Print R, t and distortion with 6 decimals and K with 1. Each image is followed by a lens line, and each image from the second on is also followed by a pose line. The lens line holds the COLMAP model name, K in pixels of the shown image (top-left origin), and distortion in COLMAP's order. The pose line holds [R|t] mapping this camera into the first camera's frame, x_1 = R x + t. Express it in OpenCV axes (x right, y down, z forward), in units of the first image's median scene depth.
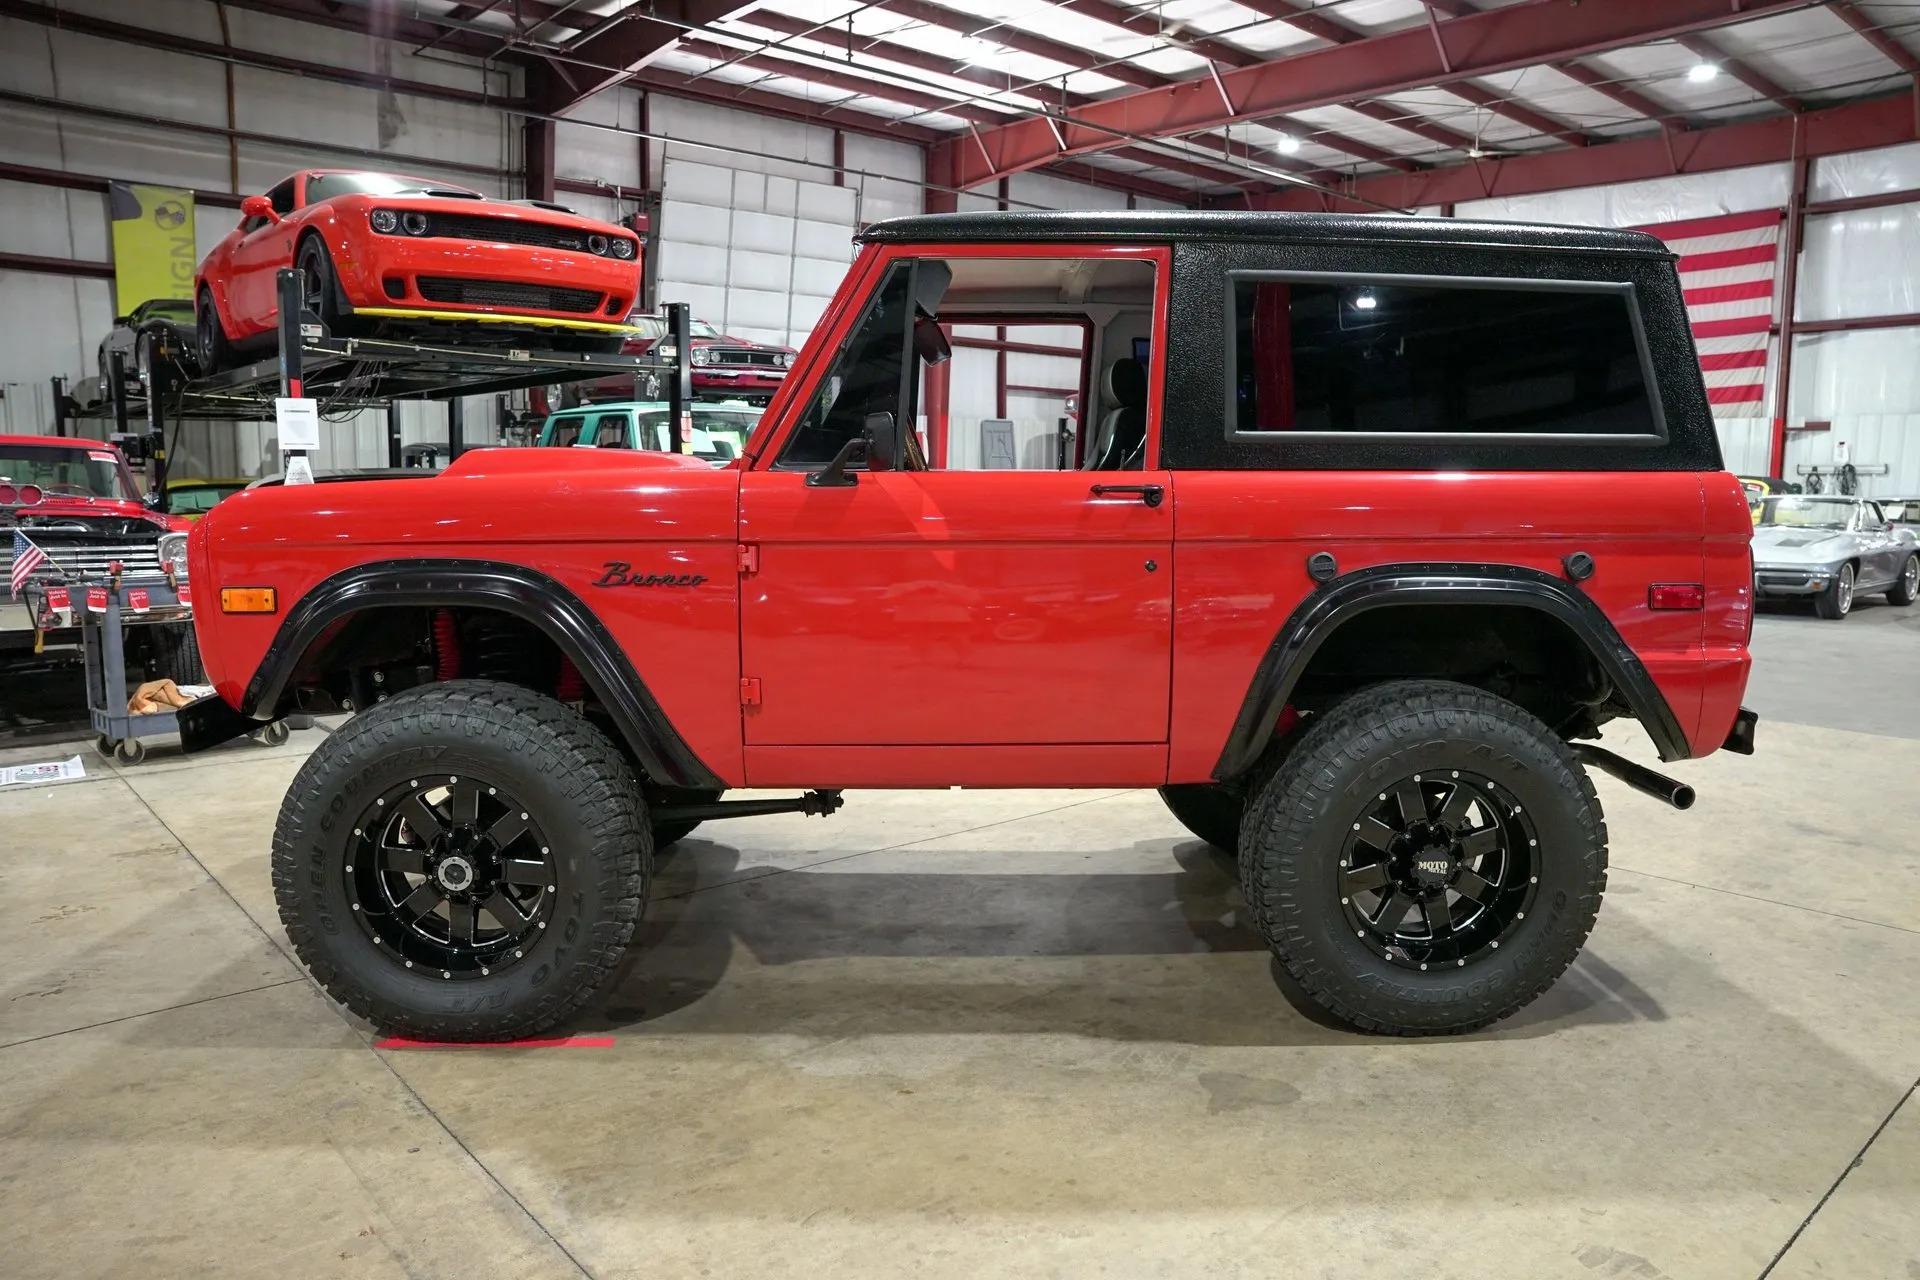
lens RADIAL K [[1315.2, 0, 964.2], [0, 1315.2, 640.7], [0, 0, 1]] dist [-0.139549, 0.108802]
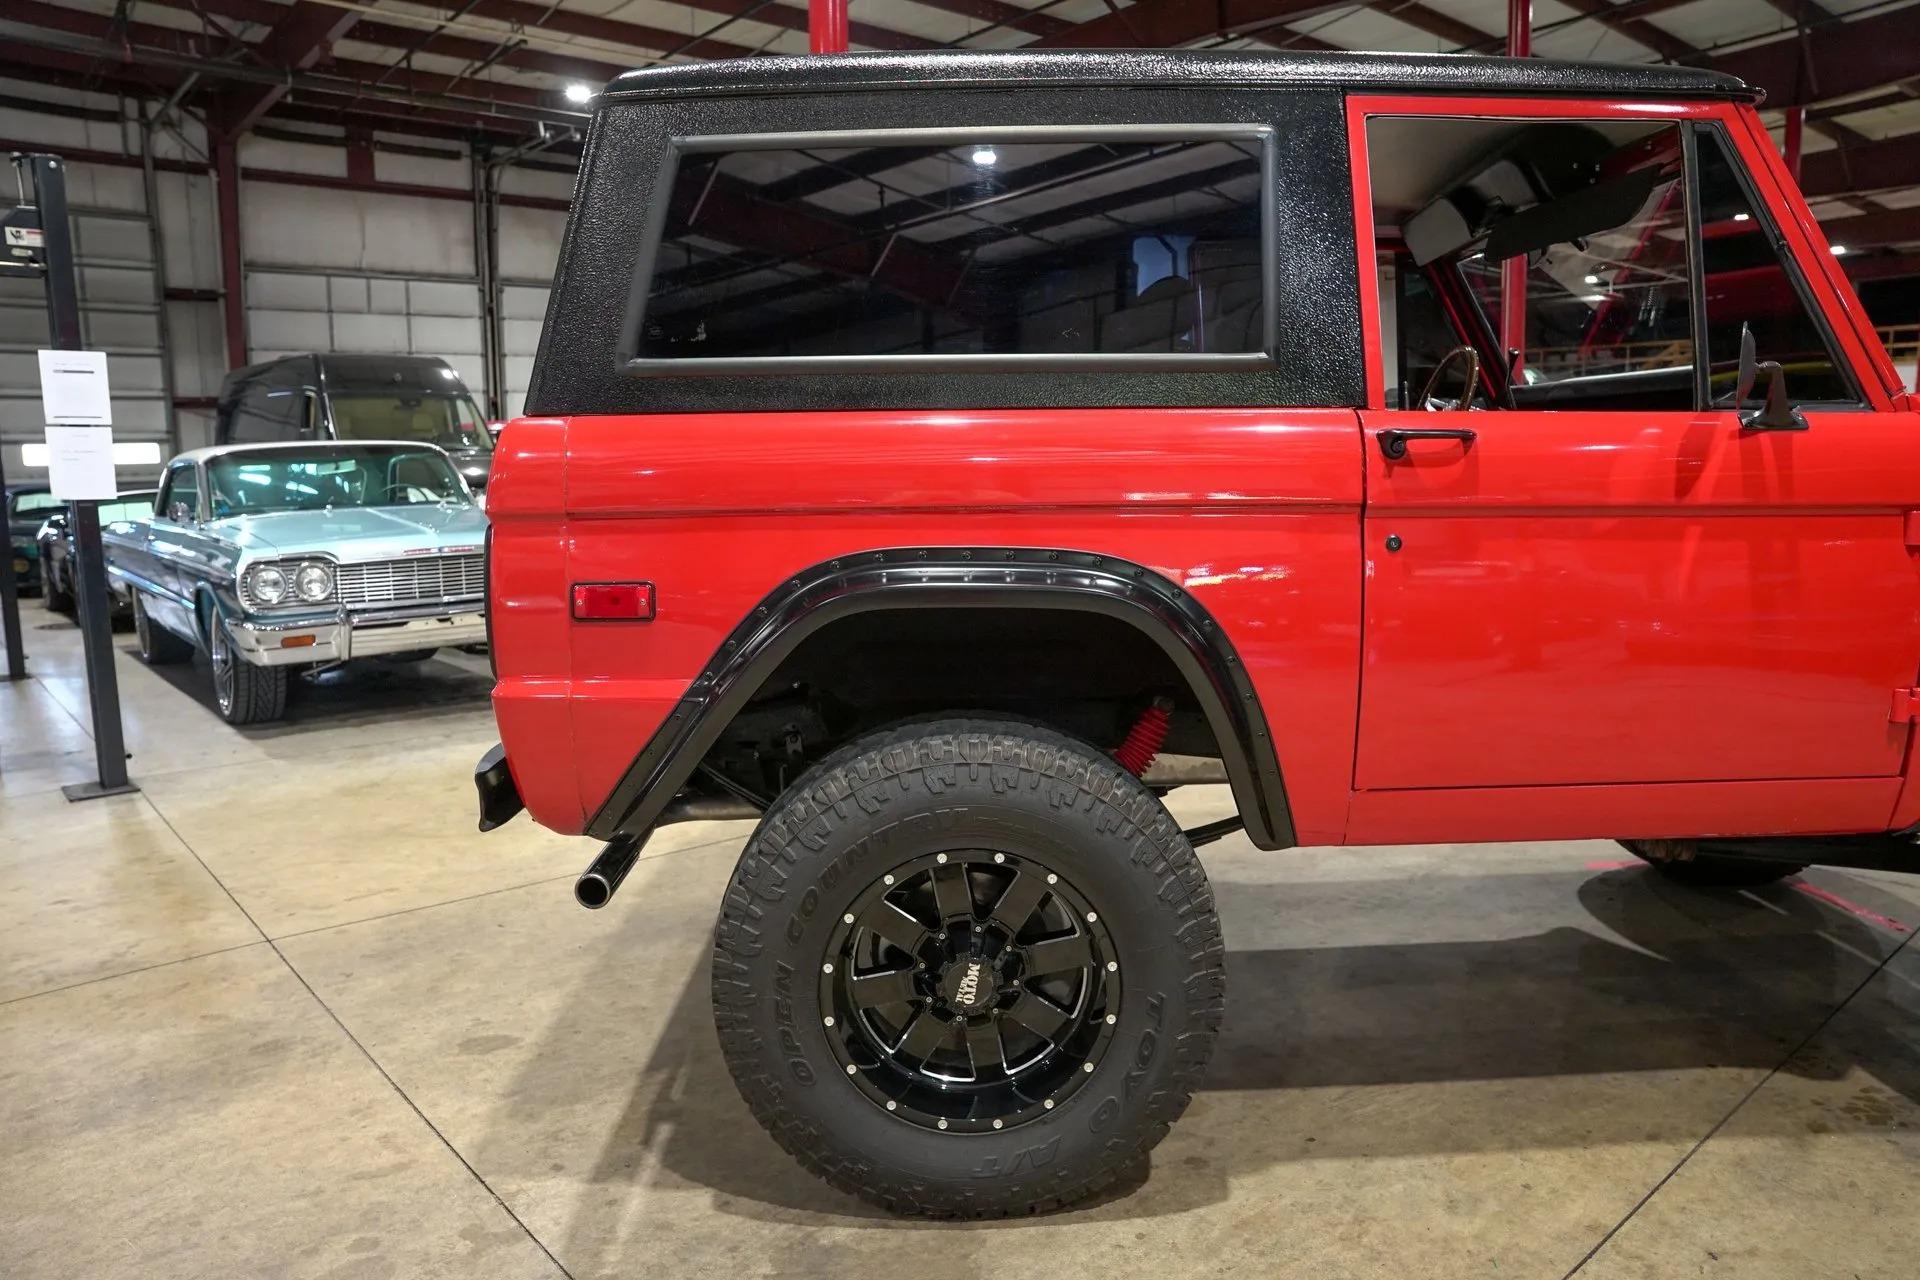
lens RADIAL K [[1315.2, 0, 968.3], [0, 1315.2, 639.3], [0, 0, 1]] dist [-0.139549, 0.108802]
pose [[-0.999930, 0.008182, 0.008491, 0.262770], [0.010125, 0.964819, 0.262721, -0.198059], [-0.006043, 0.262789, -0.964835, 1.671336]]
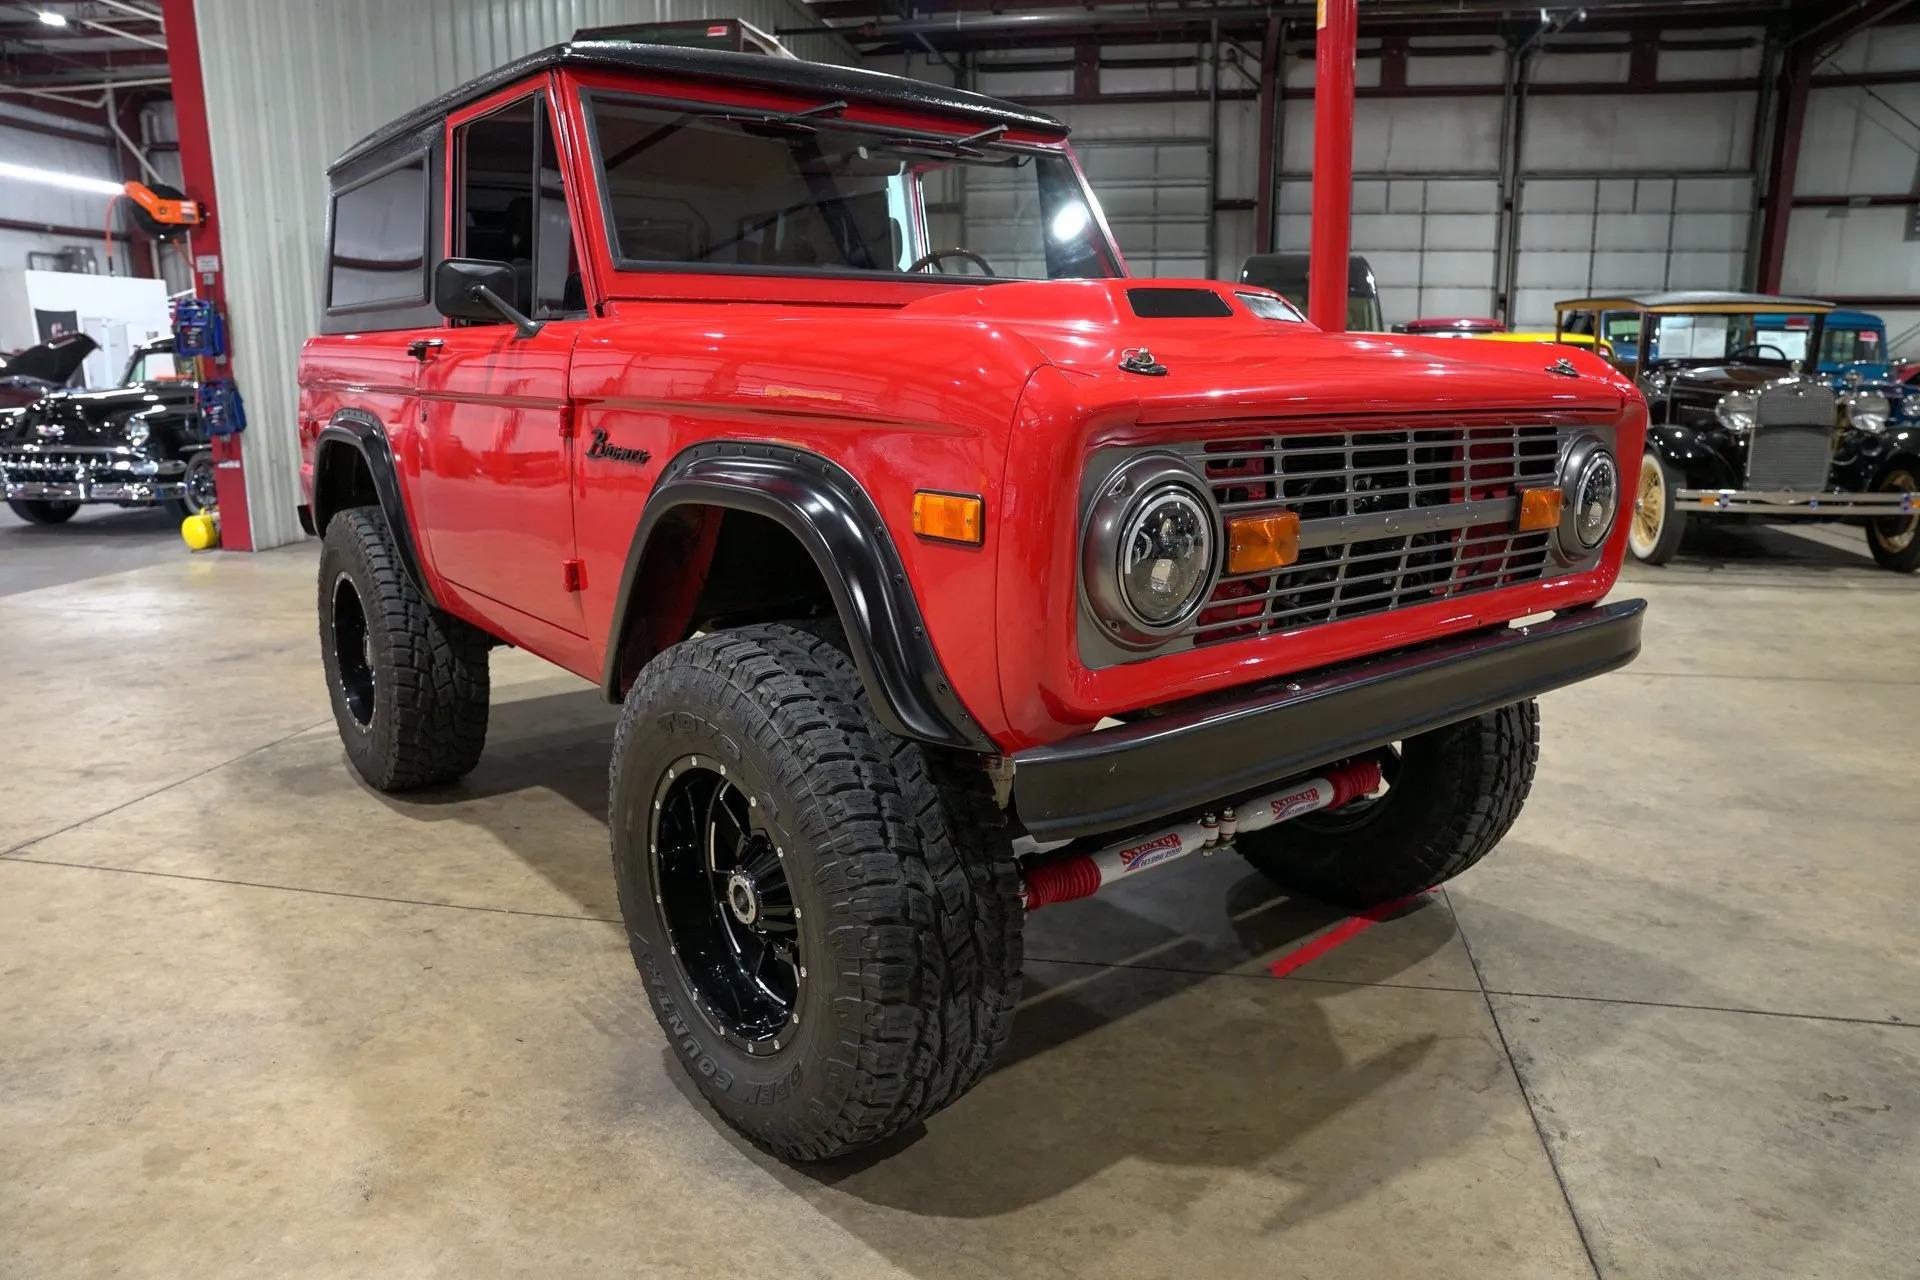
lens RADIAL K [[1315.2, 0, 964.5], [0, 1315.2, 637.1], [0, 0, 1]] dist [-0.139549, 0.108802]
pose [[-0.606951, -0.171836, 0.775940, -0.750967], [0.096631, 0.953145, 0.286664, -0.161947], [-0.788843, 0.248971, -0.561907, 1.374470]]
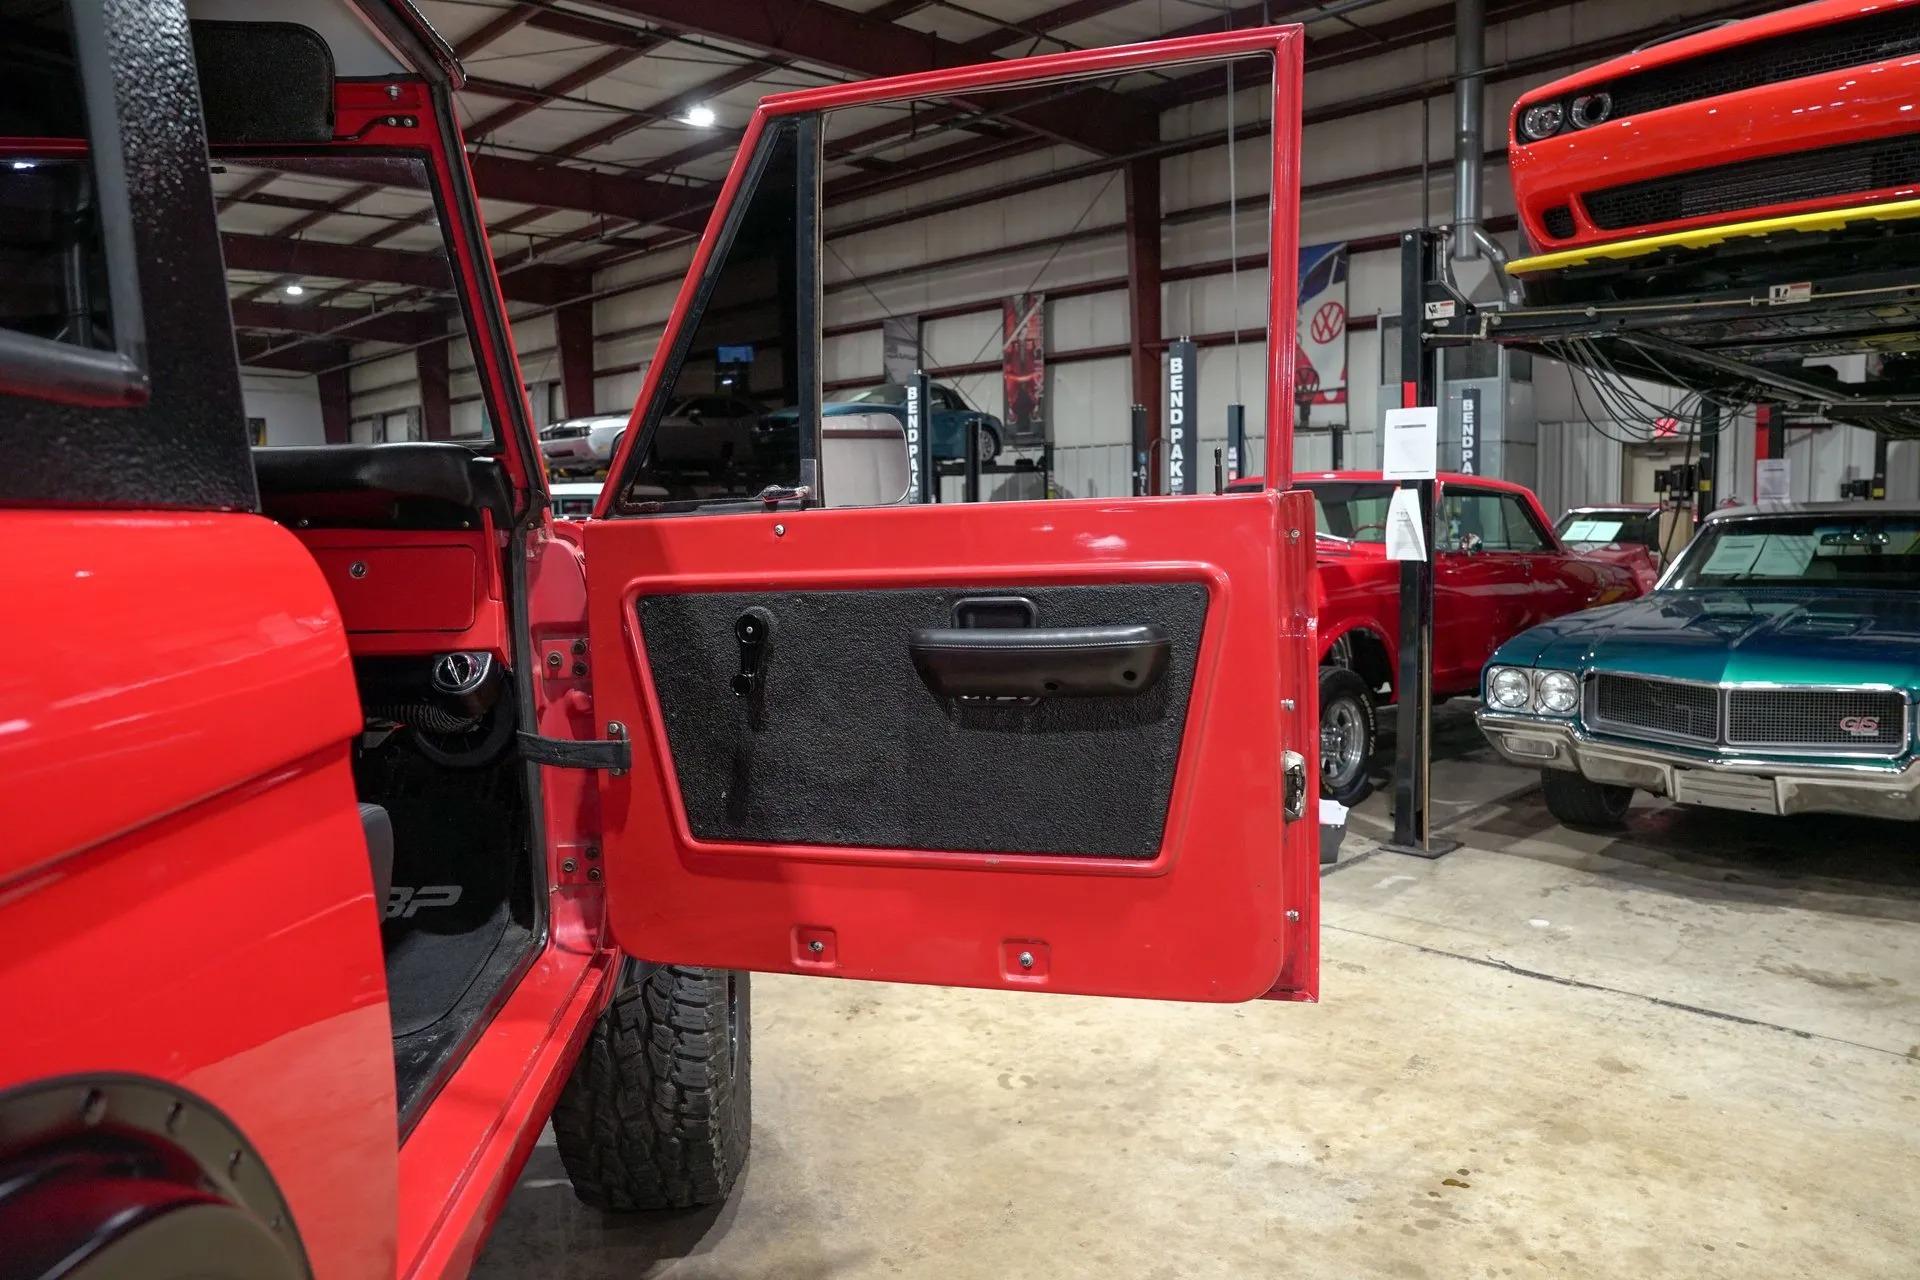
lens RADIAL K [[1315.2, 0, 964.8], [0, 1315.2, 634.4], [0, 0, 1]] dist [-0.139549, 0.108802]
pose [[0.060420, 0.081372, -0.994851, 0.336123], [-0.110707, 0.991069, 0.074339, -0.157384], [0.992015, 0.105646, 0.068889, 1.241411]]
